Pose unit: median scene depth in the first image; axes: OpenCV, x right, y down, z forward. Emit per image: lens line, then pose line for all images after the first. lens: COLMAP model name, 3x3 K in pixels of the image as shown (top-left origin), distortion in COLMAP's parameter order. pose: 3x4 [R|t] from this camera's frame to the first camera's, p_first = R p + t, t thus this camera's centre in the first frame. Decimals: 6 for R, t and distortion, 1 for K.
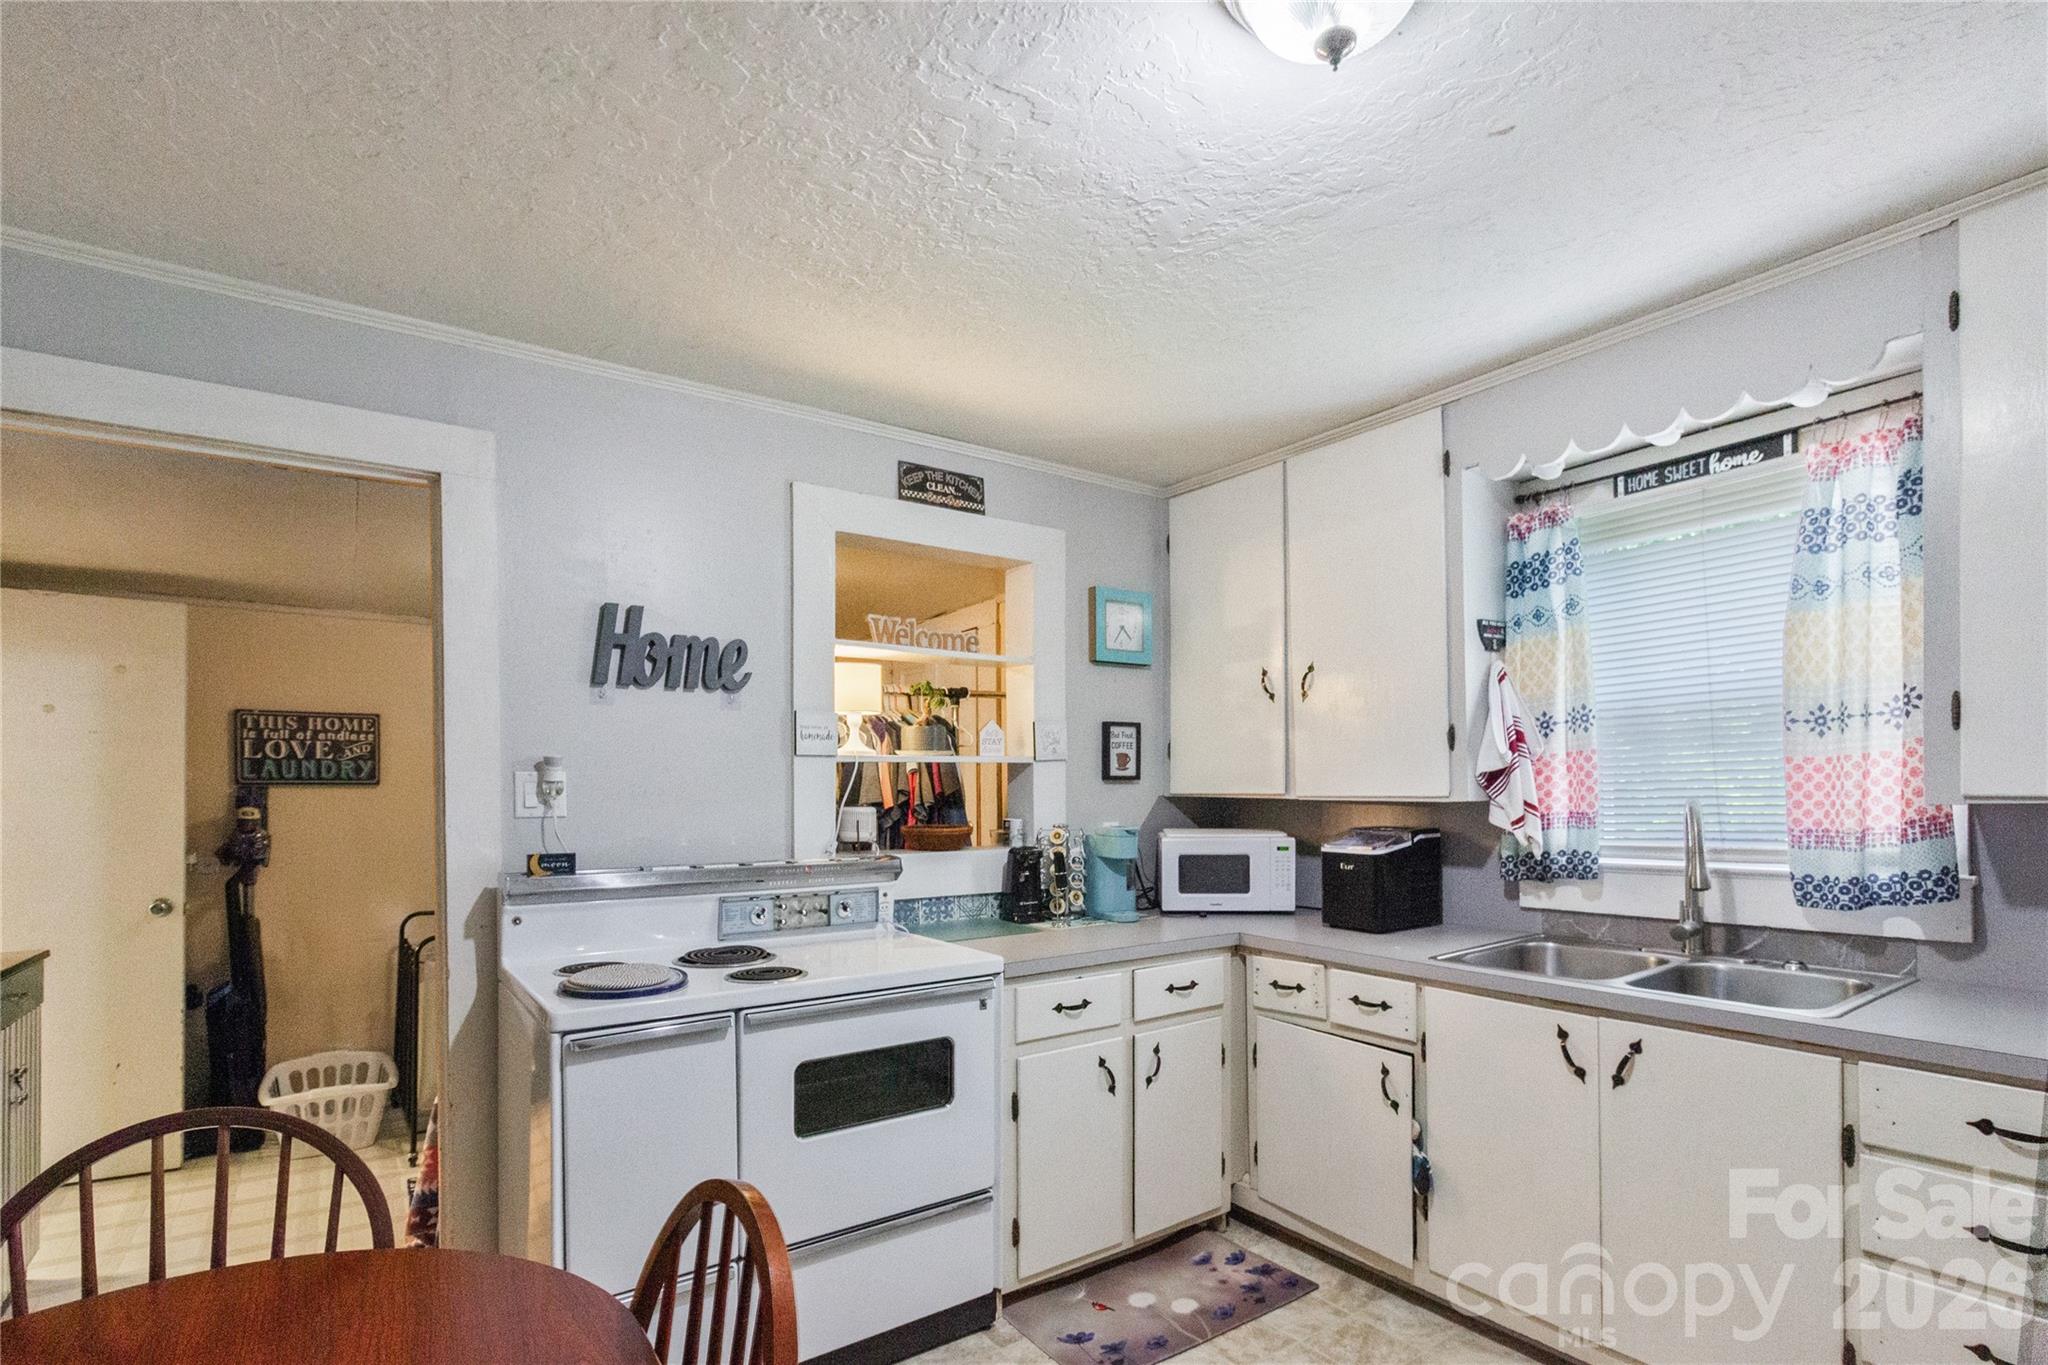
lens RADIAL K [[956.0, 0, 1020.3], [0, 956.0, 801.6], [0, 0, 1]] dist [0.000547, 0.000067]
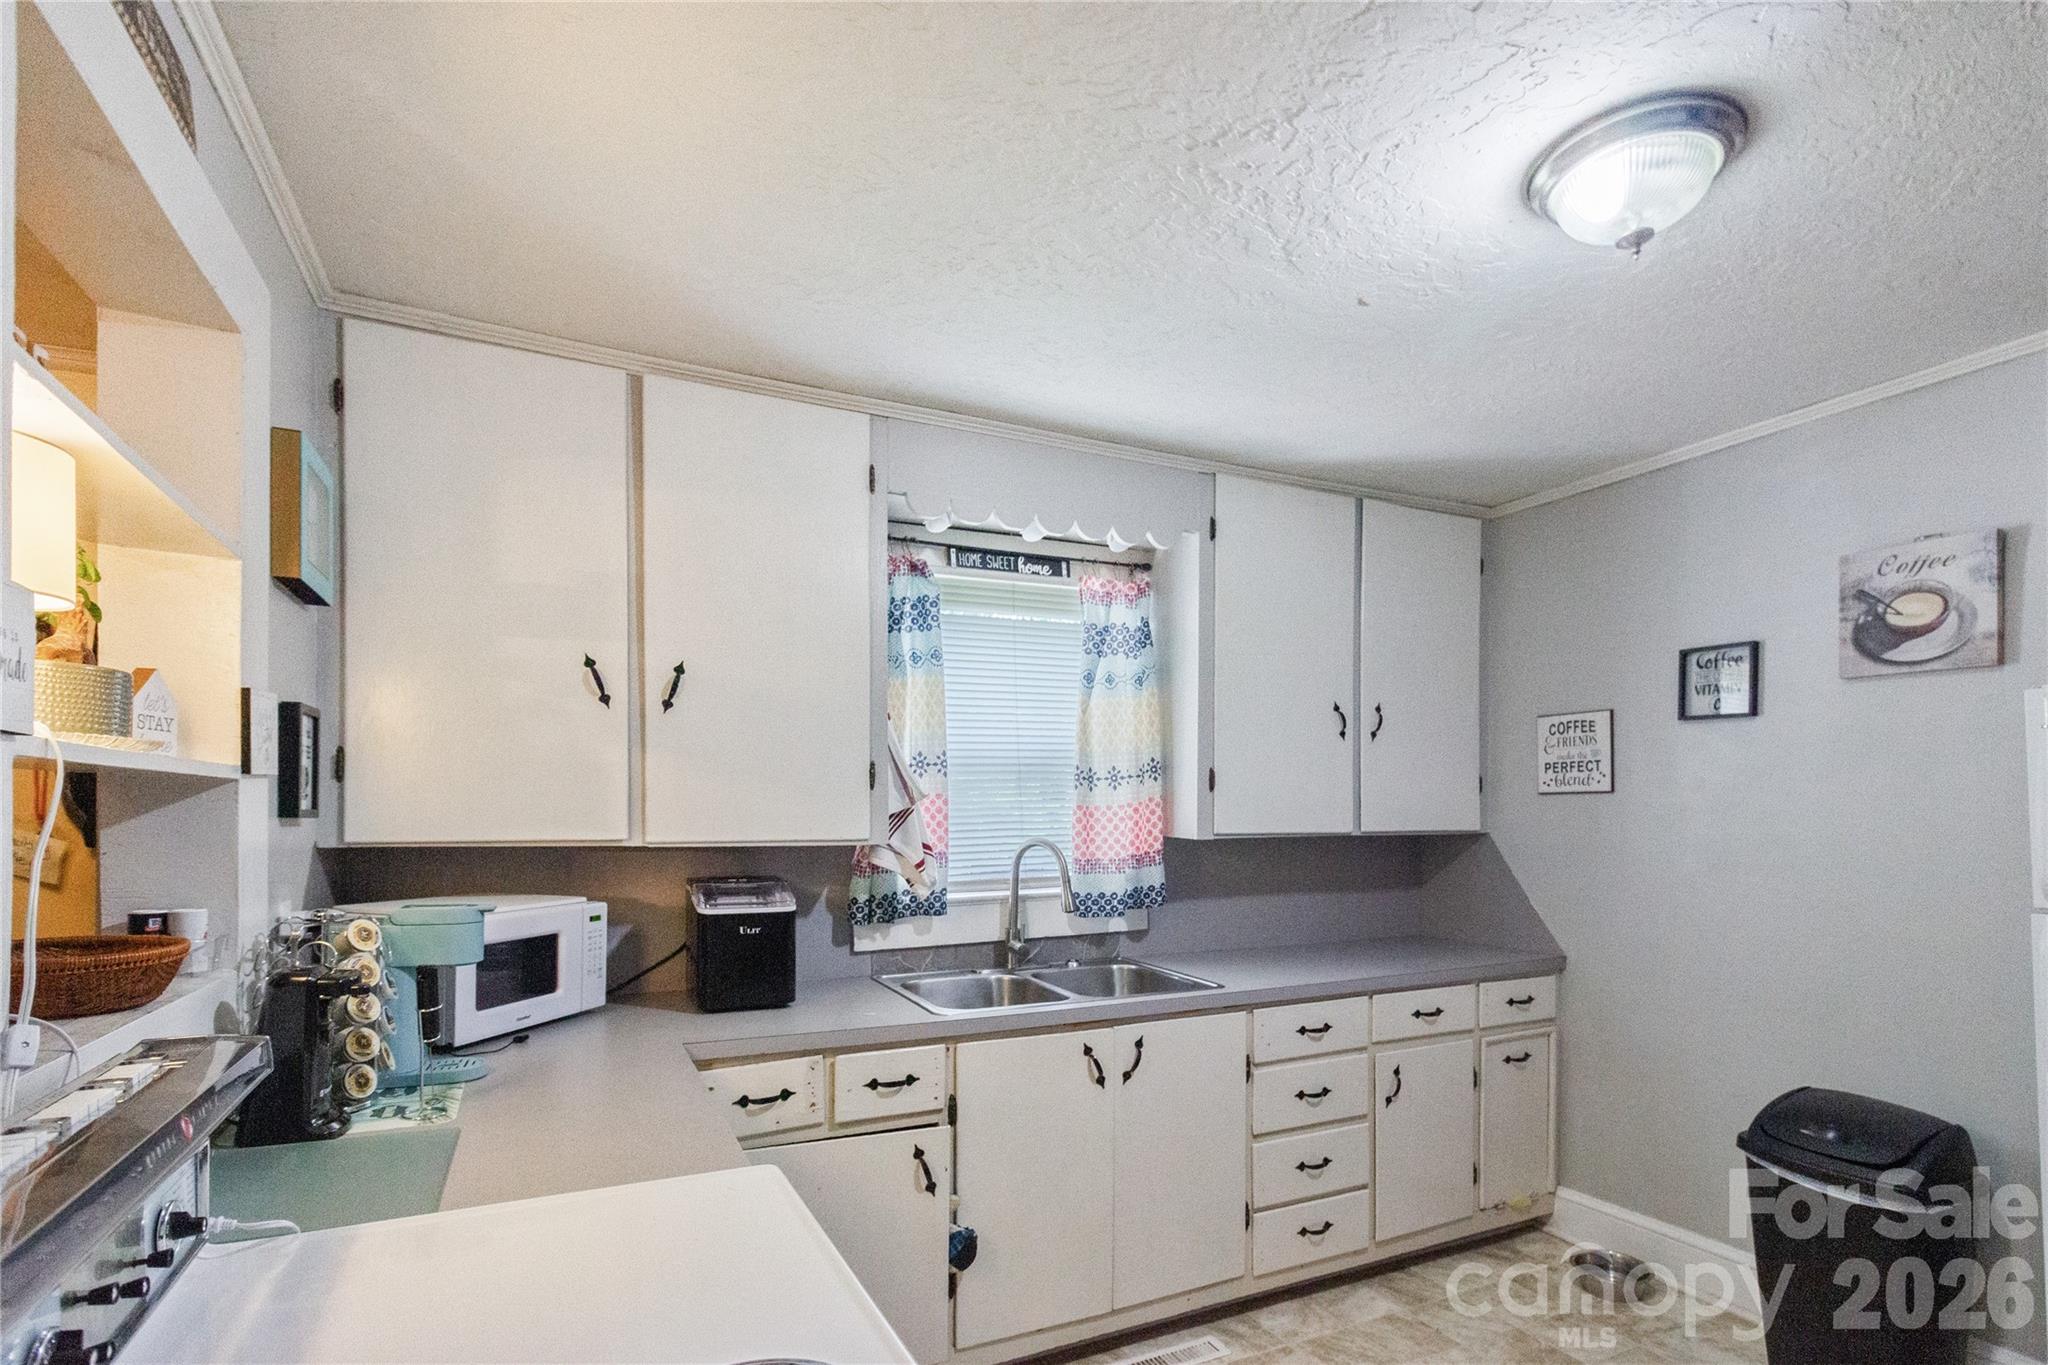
lens RADIAL K [[1007.3, 0, 1022.4], [0, 1007.3, 812.6], [0, 0, 1]] dist [0.001094, 0.000004]
pose [[0.161490, 0.010634, 0.986817, -0.519717], [0.015374, 0.999794, -0.013289, -0.017121], [-0.986755, 0.017317, 0.161293, 0.753745]]
